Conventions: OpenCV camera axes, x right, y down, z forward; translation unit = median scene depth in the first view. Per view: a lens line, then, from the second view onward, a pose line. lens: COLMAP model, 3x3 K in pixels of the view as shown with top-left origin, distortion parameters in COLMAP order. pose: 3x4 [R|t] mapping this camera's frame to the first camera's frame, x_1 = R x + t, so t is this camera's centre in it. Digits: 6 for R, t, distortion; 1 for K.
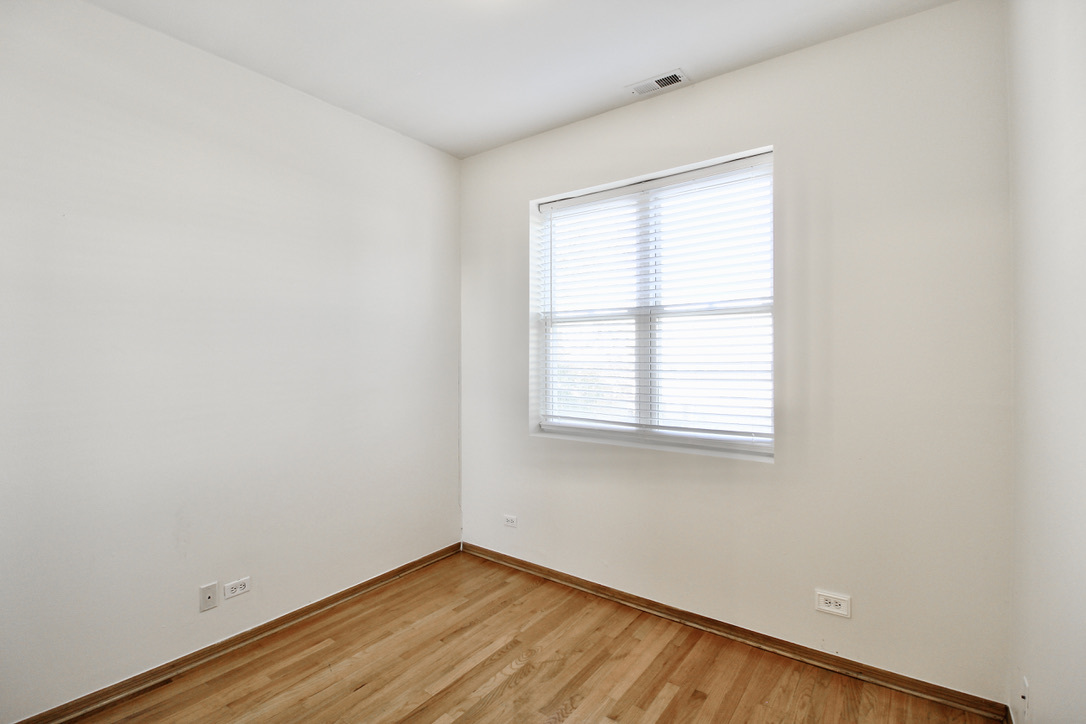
lens RADIAL K [[507.0, 0, 545.9], [0, 507.0, 359.4], [0, 0, 1]] dist [-0.001699, -0.011532]
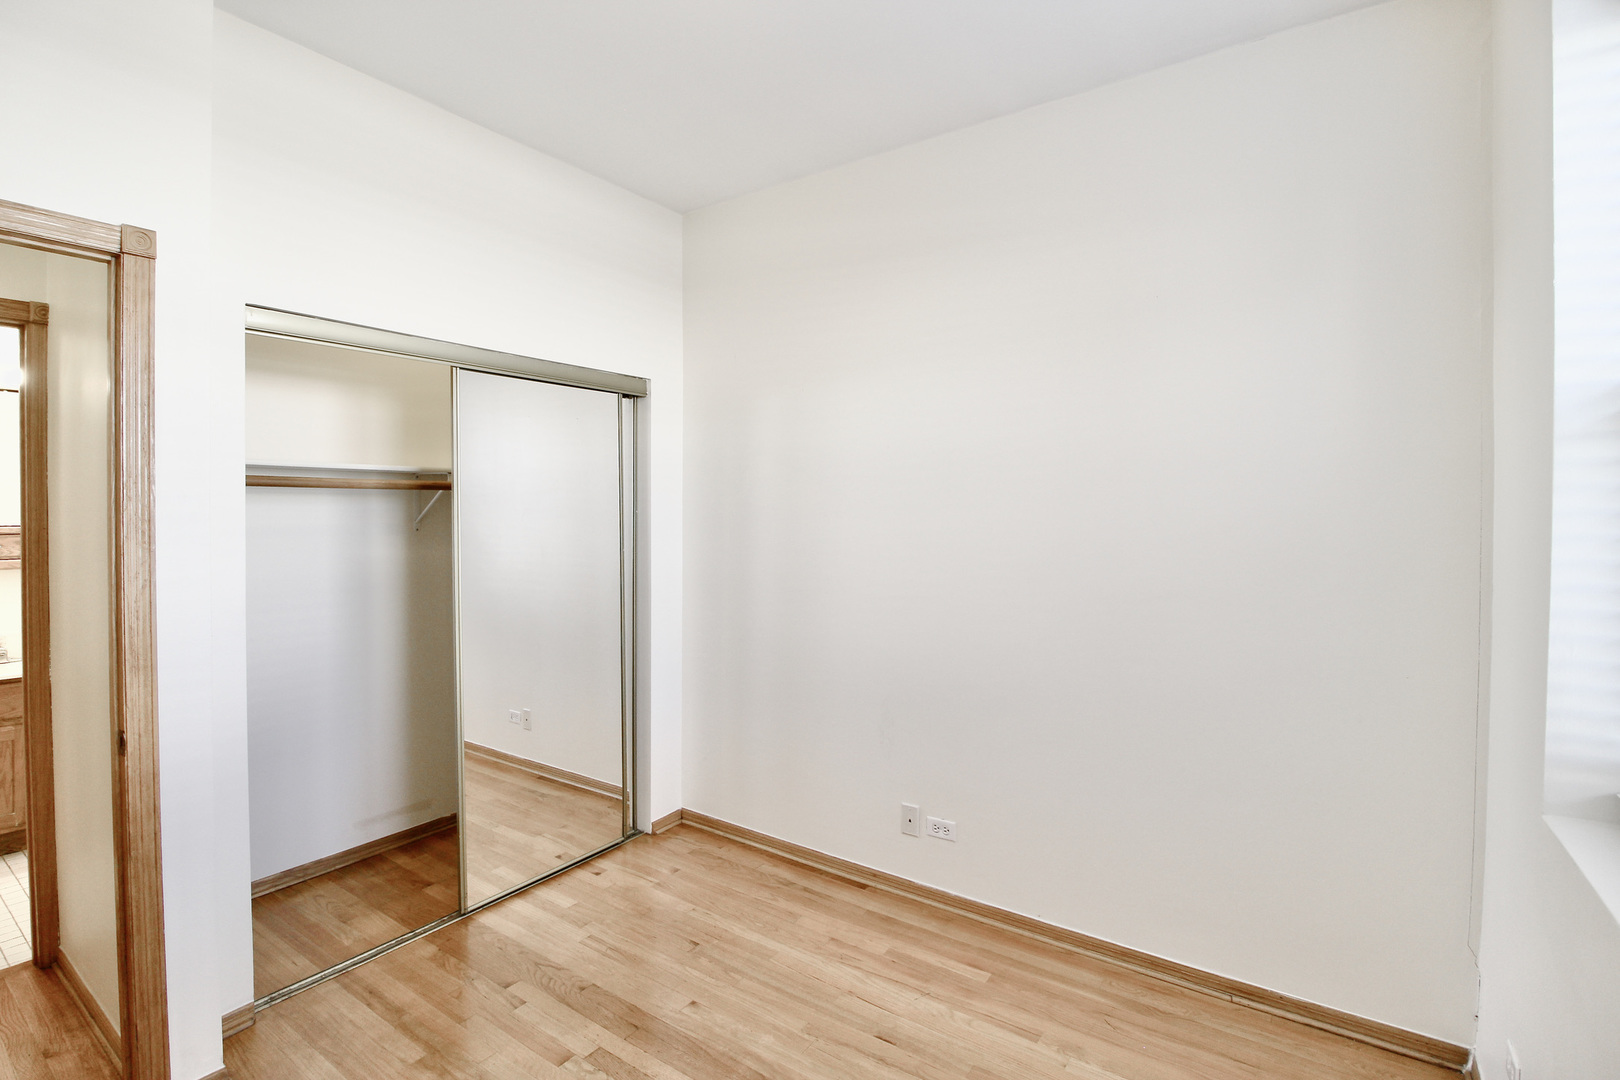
lens RADIAL K [[756.3, 0, 812.5], [0, 756.3, 529.1], [0, 0, 1]] dist [-0.001699, -0.011532]
pose [[0.010094, 0.023650, -0.999669, 0.513579], [-0.010522, 0.999667, 0.023544, -0.024689], [0.999894, 0.010281, 0.010339, 0.784314]]
